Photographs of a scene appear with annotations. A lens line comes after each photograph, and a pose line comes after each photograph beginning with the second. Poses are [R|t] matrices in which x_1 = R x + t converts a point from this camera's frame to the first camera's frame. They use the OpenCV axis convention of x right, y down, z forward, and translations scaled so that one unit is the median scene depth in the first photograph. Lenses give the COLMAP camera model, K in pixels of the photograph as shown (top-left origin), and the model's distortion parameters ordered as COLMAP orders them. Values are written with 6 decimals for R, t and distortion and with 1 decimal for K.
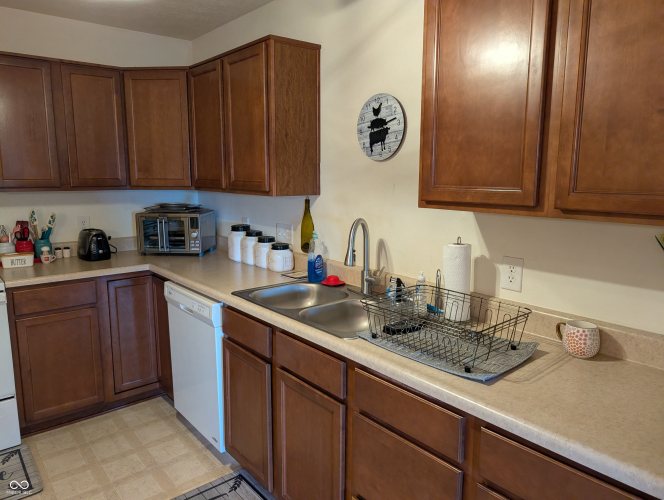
lens RADIAL K [[480.5, 0, 327.9], [0, 480.5, 245.1], [0, 0, 1]] dist [0.028835, -0.028498]
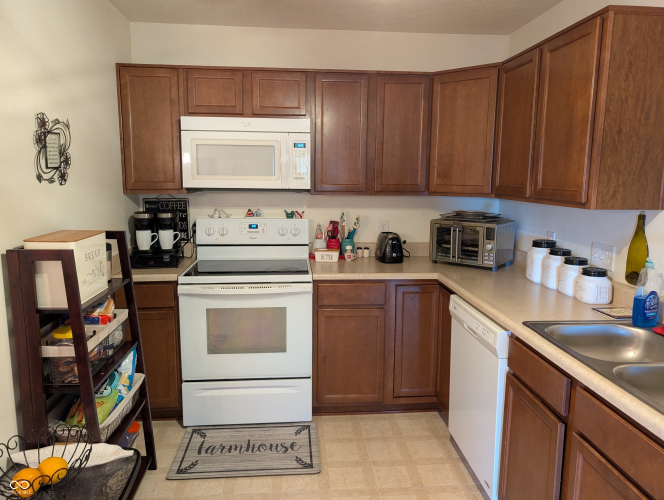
lens RADIAL K [[480.5, 0, 327.9], [0, 480.5, 245.1], [0, 0, 1]] dist [0.028835, -0.028498]
pose [[0.818448, 0.089188, -0.567616, -0.010694], [-0.096124, 0.995211, 0.017773, -0.014242], [0.566483, 0.040016, 0.823101, 0.092707]]
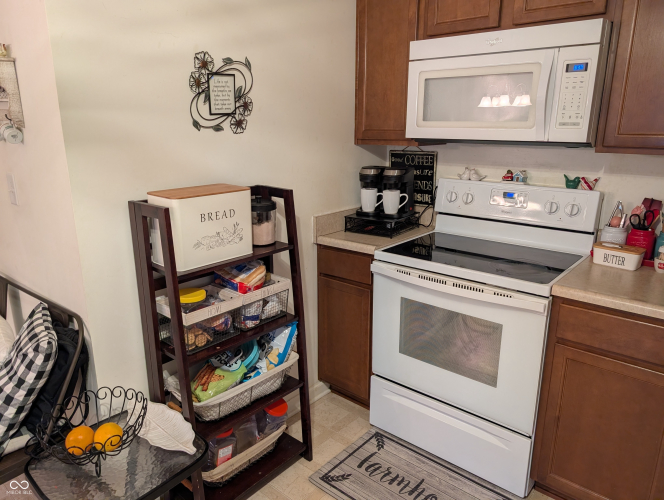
lens RADIAL K [[477.5, 0, 332.0], [0, 477.5, 250.0], [0, 0, 1]] dist [0.036024, -0.039111]
pose [[0.156823, 0.256011, -0.953868, -0.075677], [-0.151424, 0.960632, 0.232931, -0.080016], [0.975949, 0.107910, 0.189415, 0.534458]]
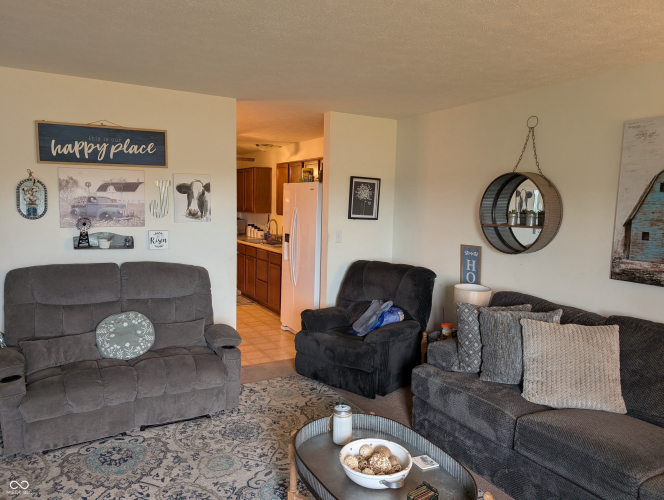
lens RADIAL K [[477.5, 0, 332.0], [0, 477.5, 250.0], [0, 0, 1]] dist [0.036024, -0.039111]
pose [[0.985808, 0.036127, -0.163944, 0.919444], [-0.045308, 0.997587, -0.052611, 0.289951], [0.161648, 0.059293, 0.985066, -2.060916]]
